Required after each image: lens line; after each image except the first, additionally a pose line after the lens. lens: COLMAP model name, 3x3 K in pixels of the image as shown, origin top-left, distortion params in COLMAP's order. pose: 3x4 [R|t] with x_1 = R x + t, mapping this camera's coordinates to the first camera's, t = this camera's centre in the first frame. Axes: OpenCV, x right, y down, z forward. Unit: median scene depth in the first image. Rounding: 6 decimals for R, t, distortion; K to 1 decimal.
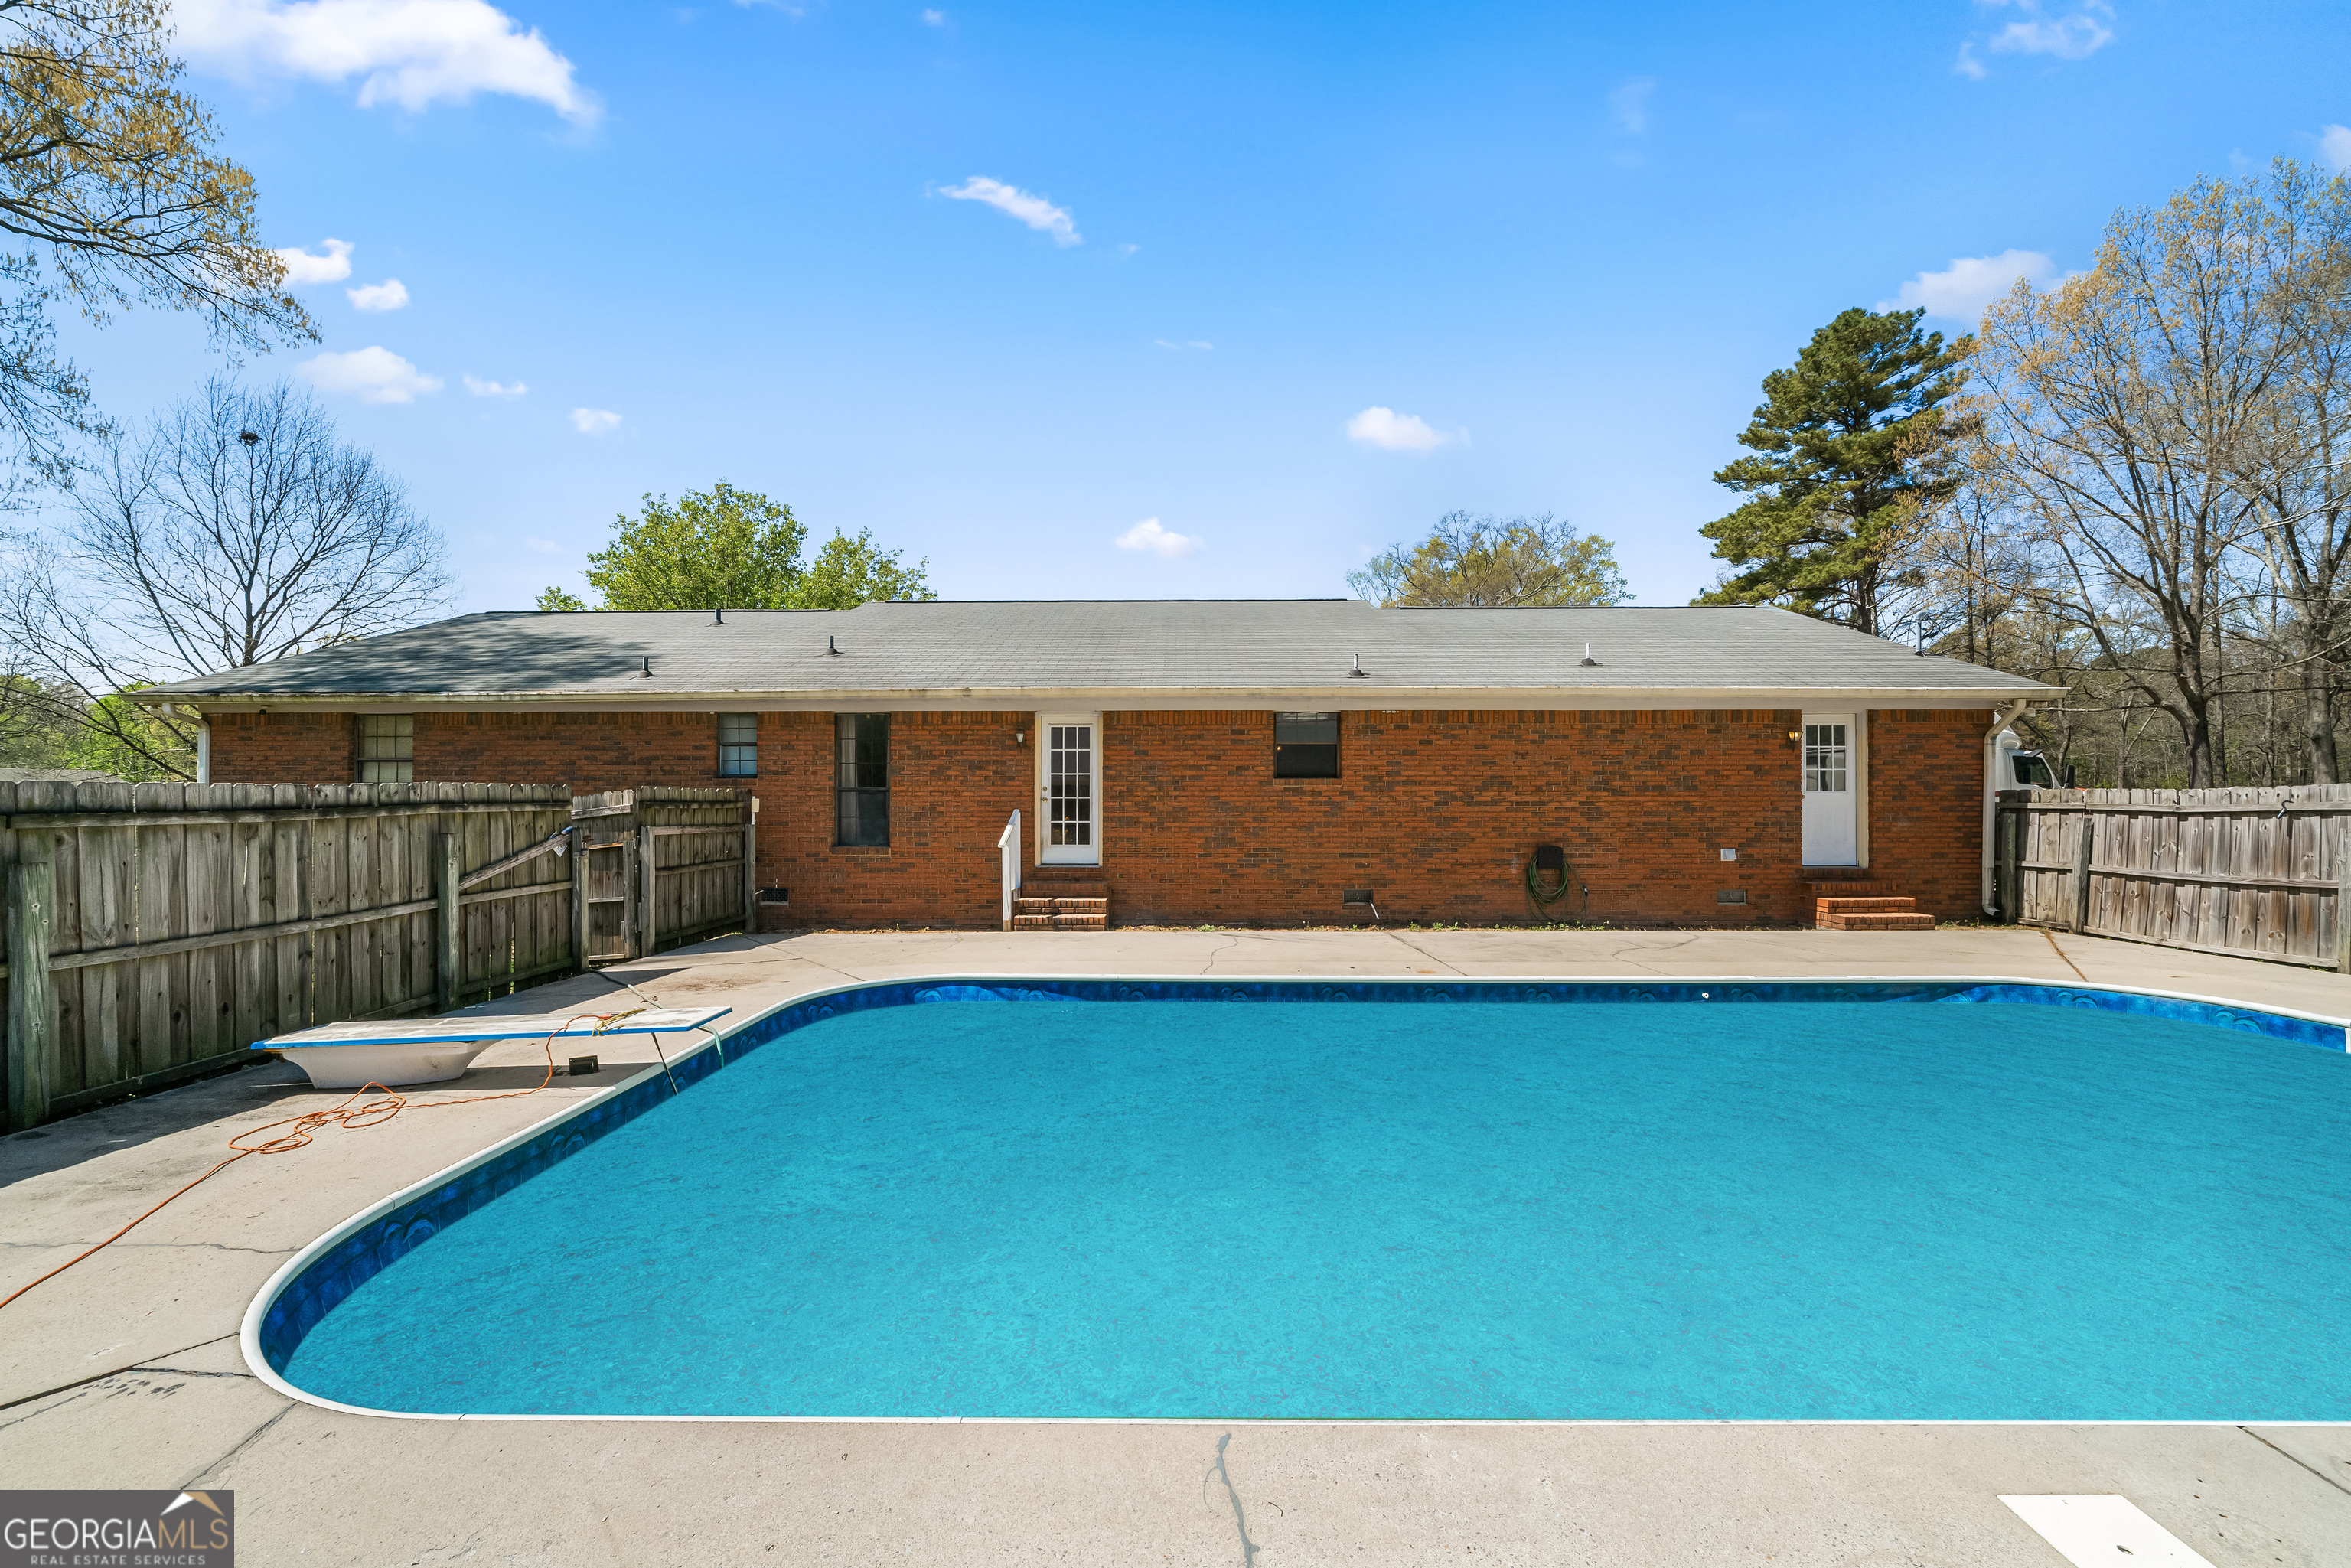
lens RADIAL K [[870.2, 0, 1183.4], [0, 870.2, 792.7], [0, 0, 1]] dist [0.000897, -0.000206]
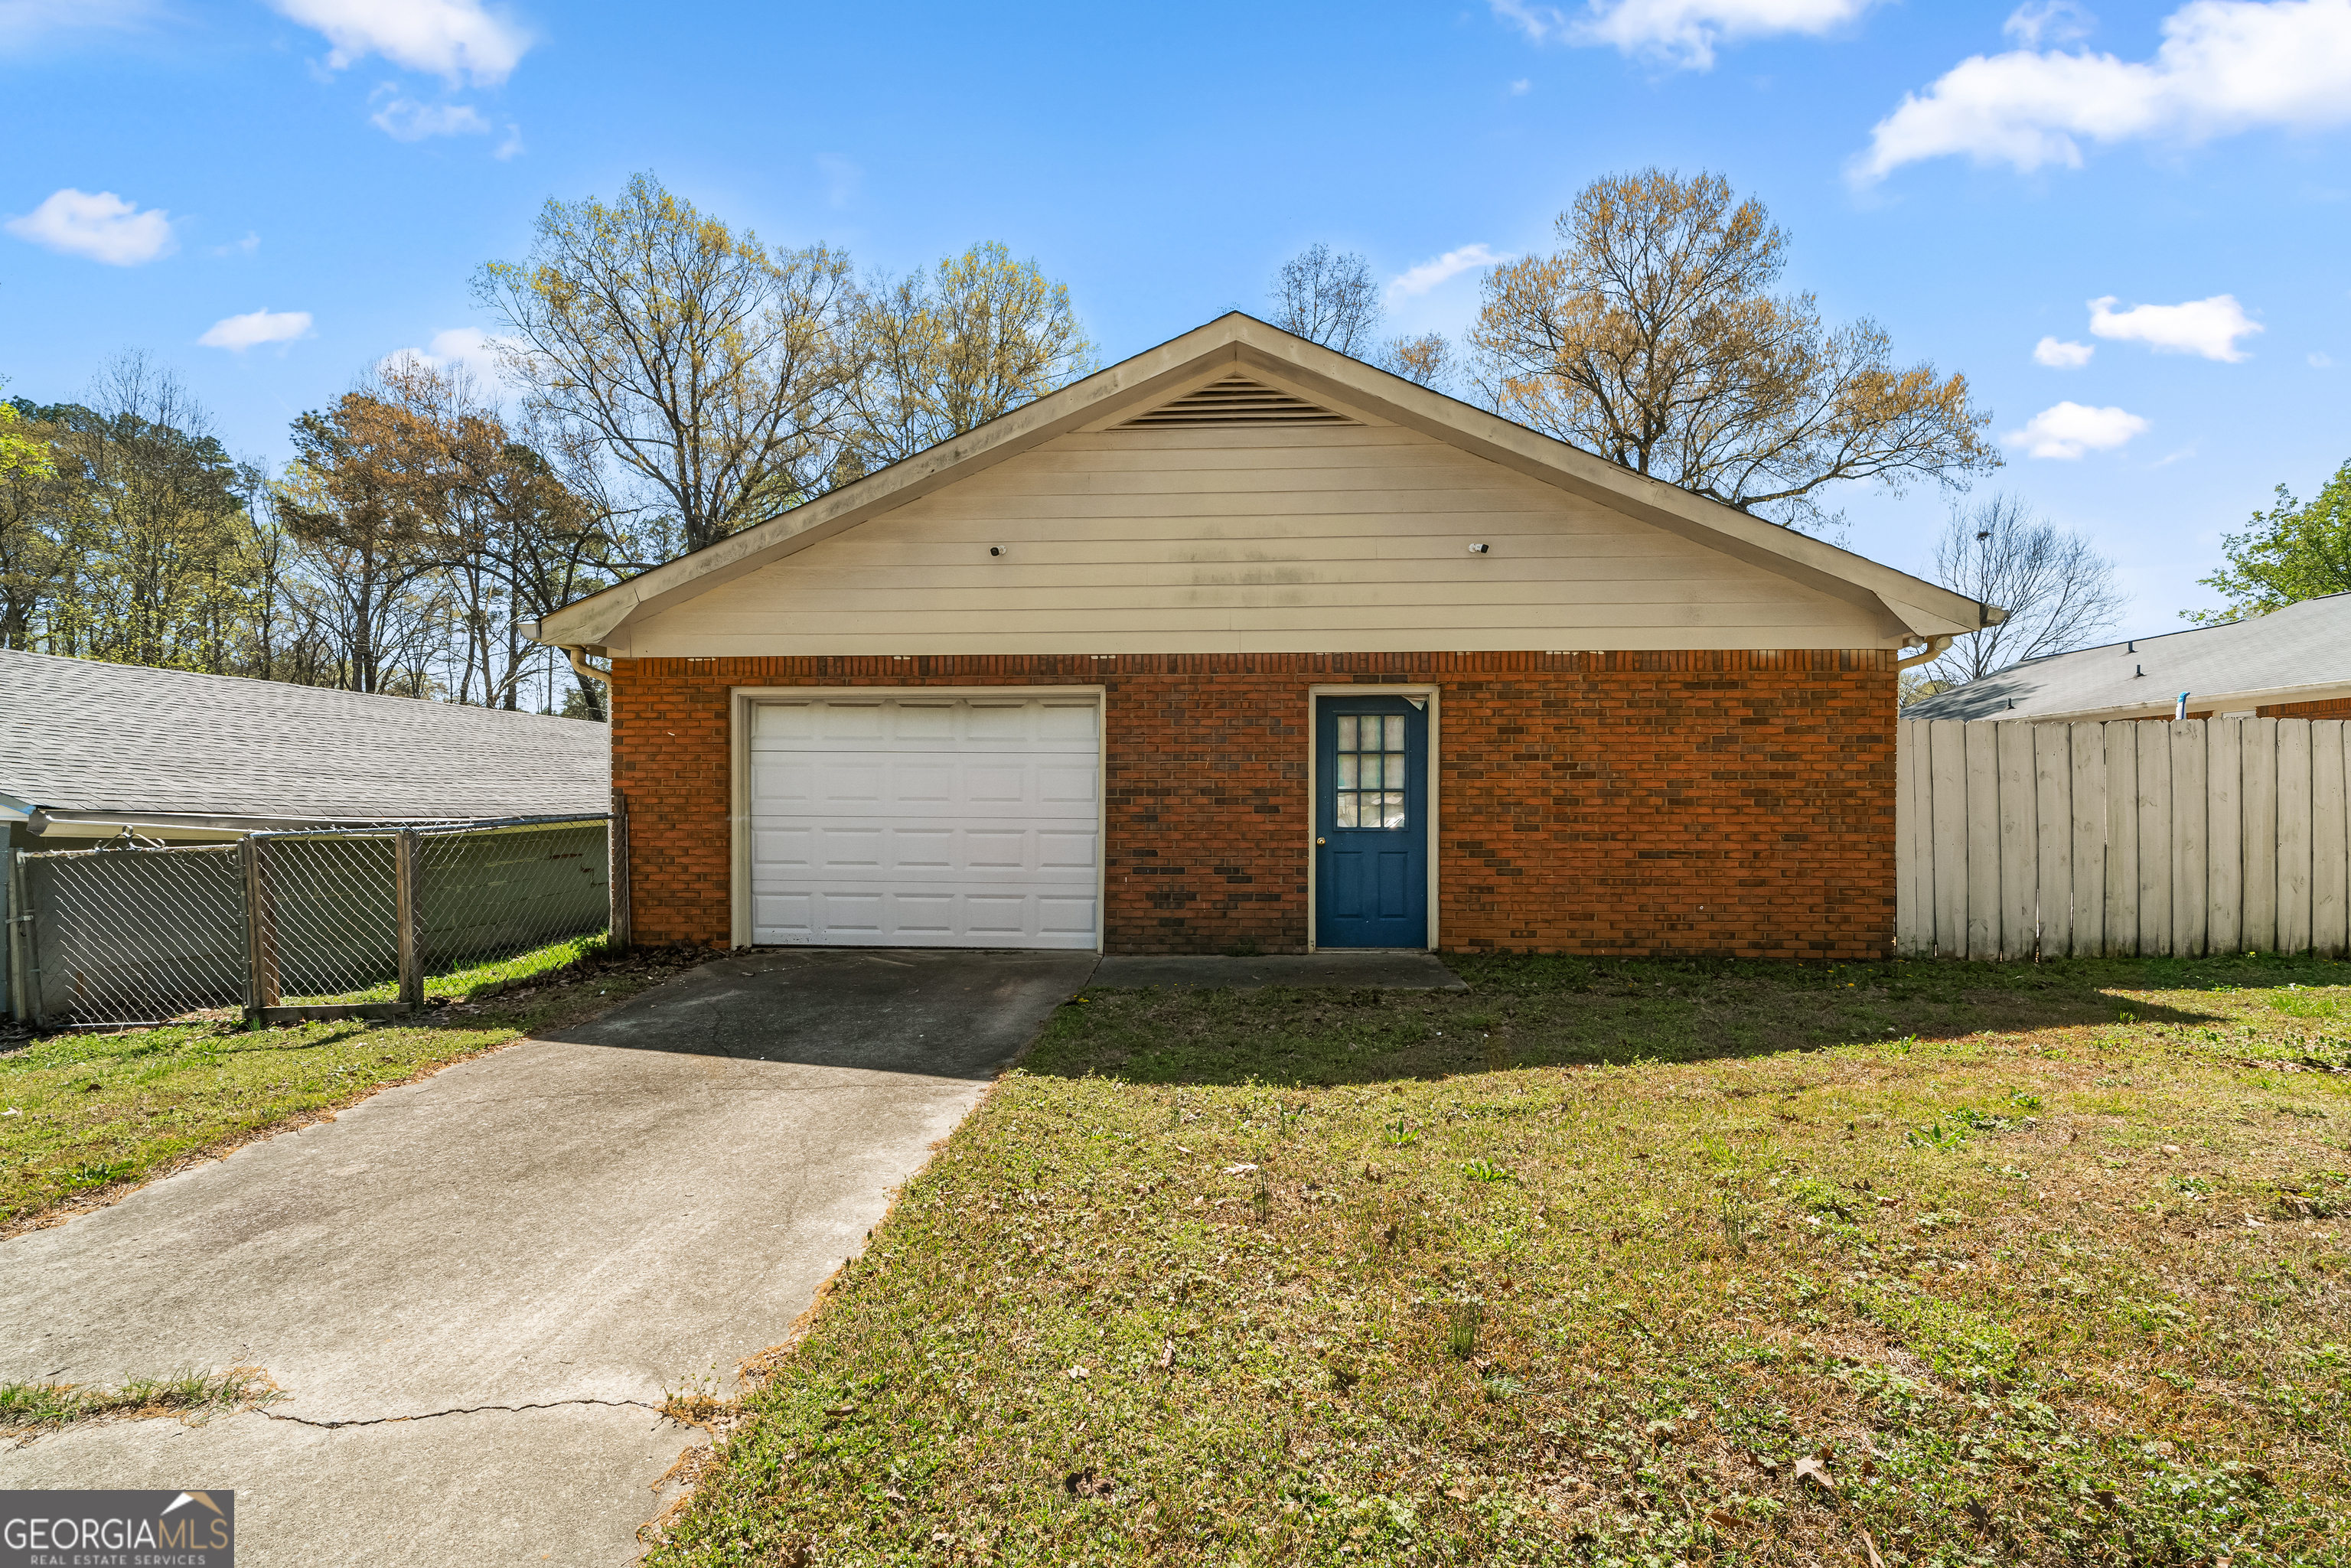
lens RADIAL K [[1005.1, 0, 1178.7], [0, 1005.1, 806.3], [0, 0, 1]] dist [0.003156, -0.000636]
pose [[-0.056620, 0.013251, -0.998308, 1.546509], [0.010026, 0.999869, 0.012703, 0.027042], [0.998345, -0.009290, -0.056745, -0.567903]]
